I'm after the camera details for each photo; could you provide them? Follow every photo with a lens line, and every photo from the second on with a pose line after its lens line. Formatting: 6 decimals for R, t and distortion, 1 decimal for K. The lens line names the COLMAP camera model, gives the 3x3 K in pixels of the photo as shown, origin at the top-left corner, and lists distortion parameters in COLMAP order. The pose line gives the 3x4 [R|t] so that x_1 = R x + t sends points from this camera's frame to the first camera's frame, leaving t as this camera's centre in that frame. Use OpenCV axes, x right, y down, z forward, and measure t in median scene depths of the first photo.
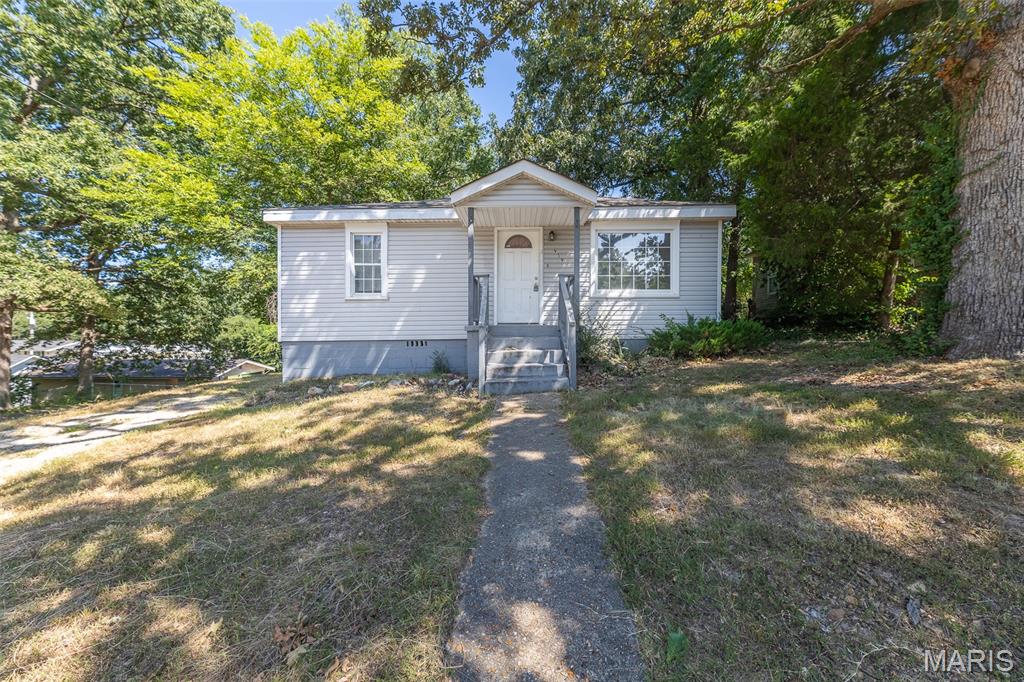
lens RADIAL K [[386.5, 0, 506.5], [0, 386.5, 344.1], [0, 0, 1]] dist [0.001051, -0.000037]
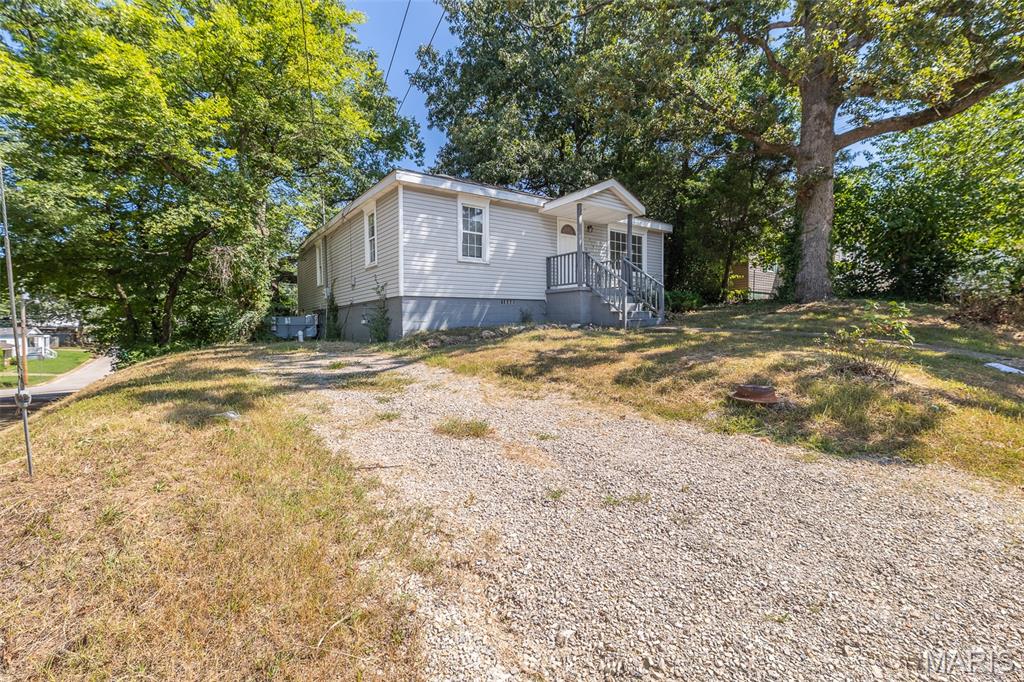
lens RADIAL K [[409.4, 0, 512.0], [0, 409.4, 341.0], [0, 0, 1]] dist [-0.001501, -0.000065]
pose [[0.832043, -0.021655, 0.554289, -0.959148], [0.016413, 0.999761, 0.014421, 0.105632], [-0.554469, -0.002902, 0.832200, -0.096175]]
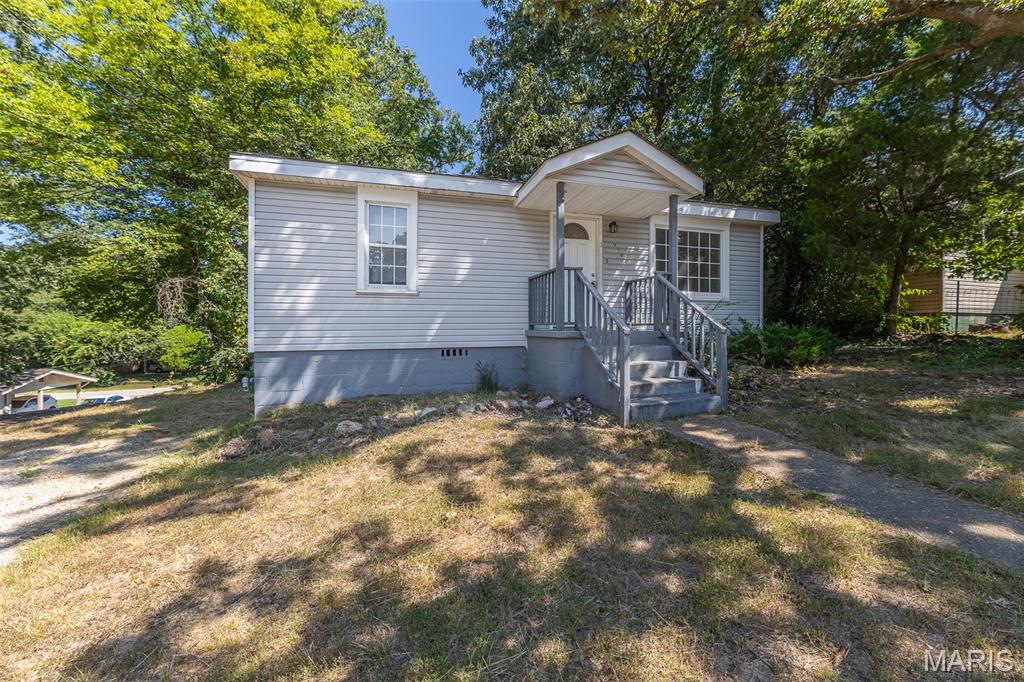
lens RADIAL K [[394.4, 0, 512.0], [0, 394.4, 341.0], [0, 0, 1]] dist [0.002552, 0.000529]
pose [[0.958017, -0.002386, 0.286703, -0.354499], [0.004699, 0.999962, -0.007378, -0.018358], [-0.286674, 0.008416, 0.957991, 0.214621]]
